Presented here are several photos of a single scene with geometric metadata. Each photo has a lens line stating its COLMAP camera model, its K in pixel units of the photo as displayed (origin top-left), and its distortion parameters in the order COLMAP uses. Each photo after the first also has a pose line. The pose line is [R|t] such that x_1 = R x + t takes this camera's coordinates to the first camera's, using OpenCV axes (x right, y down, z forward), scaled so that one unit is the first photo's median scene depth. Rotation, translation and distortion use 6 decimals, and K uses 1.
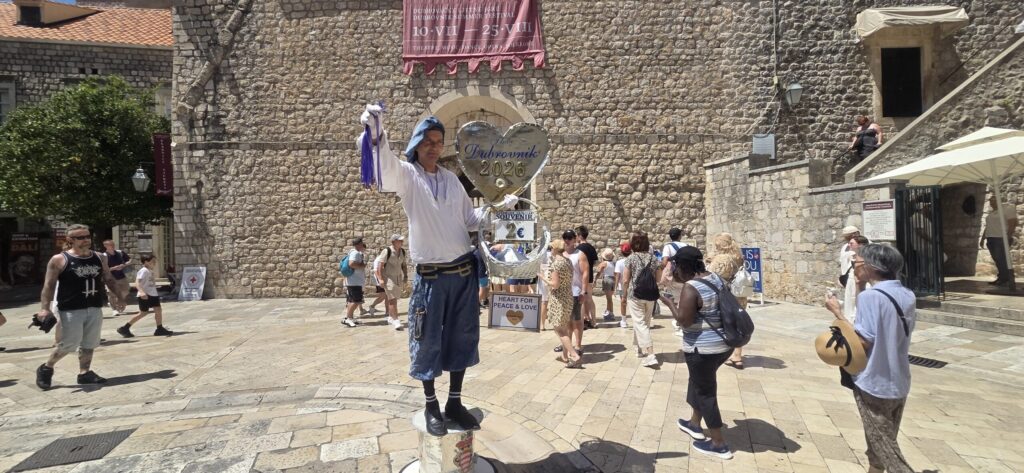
lens RADIAL K [[419.1, 0, 510.9], [0, 419.1, 236.2], [0, 0, 1]] dist [0.001894, -0.001091]
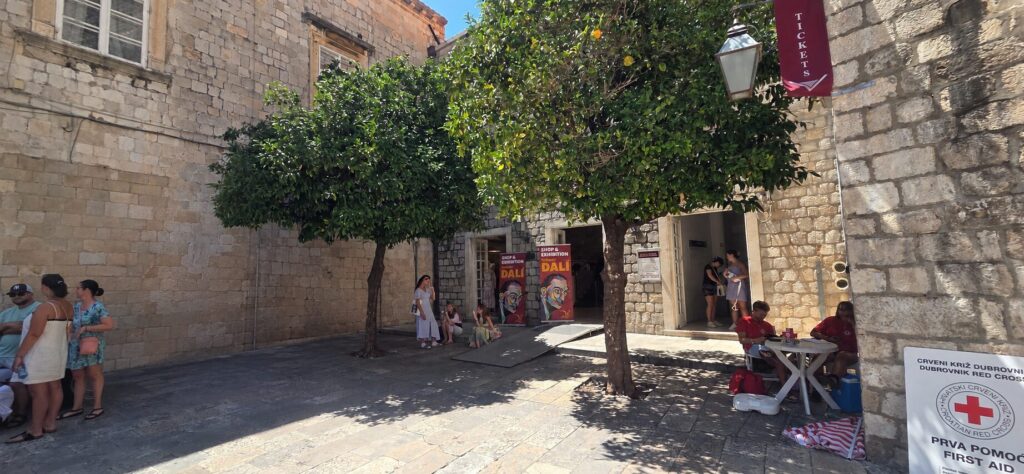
lens RADIAL K [[419.1, 0, 510.9], [0, 419.1, 236.3], [0, 0, 1]] dist [0.001894, -0.001091]
pose [[0.645104, -0.069843, -0.760896, -0.734048], [0.024933, 0.997207, -0.070396, 0.017238], [0.763688, 0.026442, 0.645044, 0.641685]]
